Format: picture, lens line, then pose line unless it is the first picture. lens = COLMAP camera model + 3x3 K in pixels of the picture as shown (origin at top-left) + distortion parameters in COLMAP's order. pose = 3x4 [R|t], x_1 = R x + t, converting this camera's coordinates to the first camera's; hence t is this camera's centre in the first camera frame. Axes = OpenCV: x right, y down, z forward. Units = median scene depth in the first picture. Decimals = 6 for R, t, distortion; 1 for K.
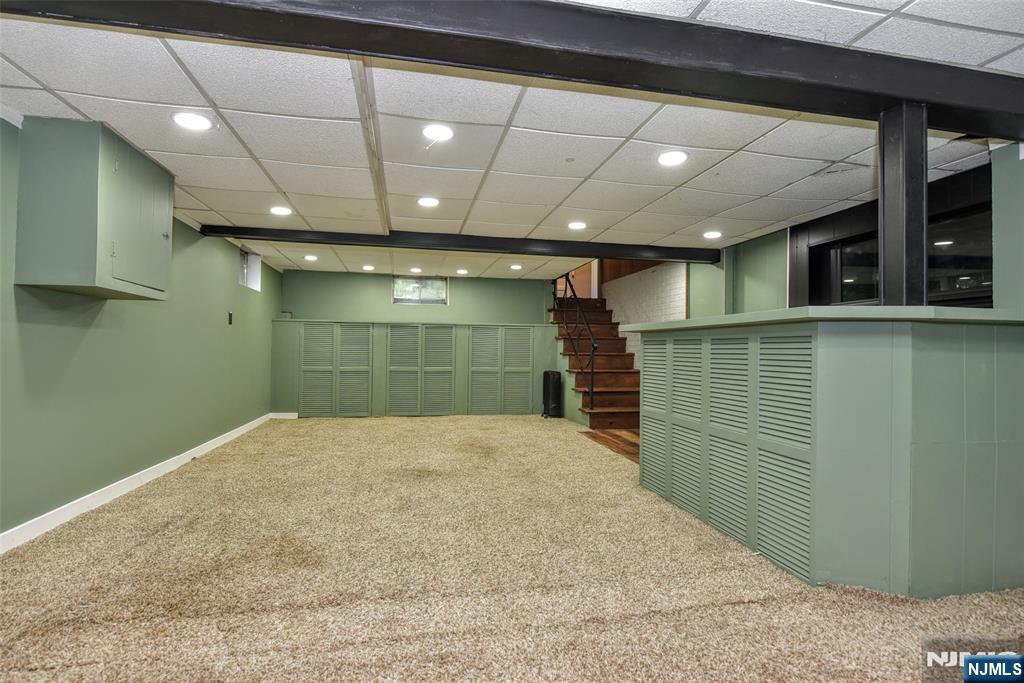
lens RADIAL K [[549.9, 0, 516.6], [0, 549.9, 344.7], [0, 0, 1]] dist [-0.007256, -0.000618]
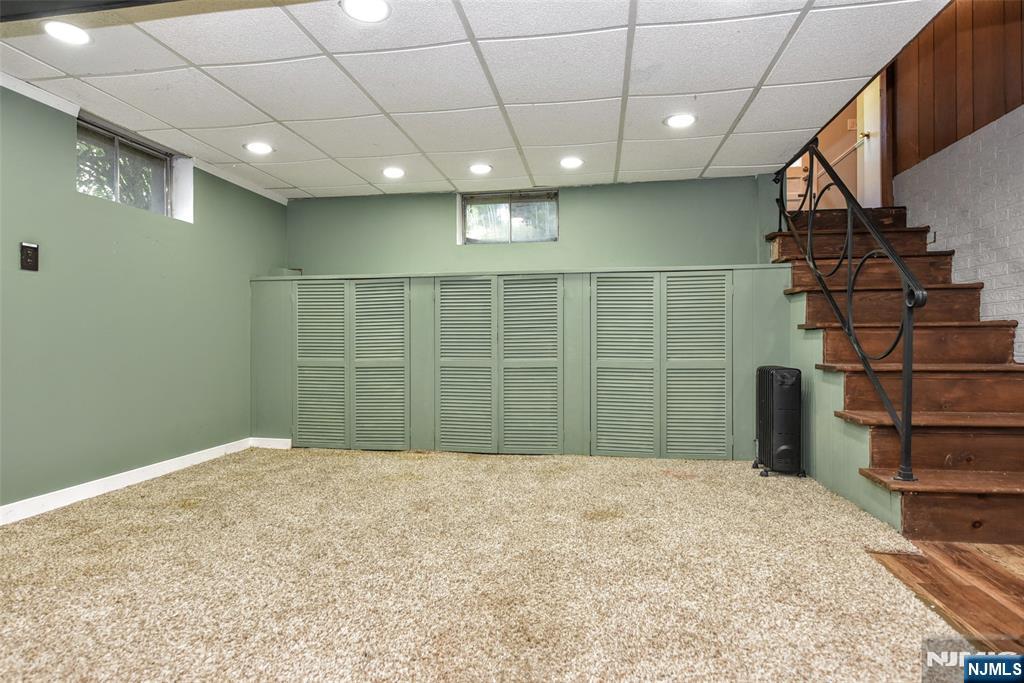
lens RADIAL K [[549.9, 0, 513.6], [0, 549.9, 343.1], [0, 0, 1]] dist [-0.007256, -0.000618]
pose [[0.930914, -0.013544, -0.364987, 0.028909], [0.017563, 0.999816, 0.007693, 0.022546], [0.364816, -0.013572, 0.930981, 0.530856]]
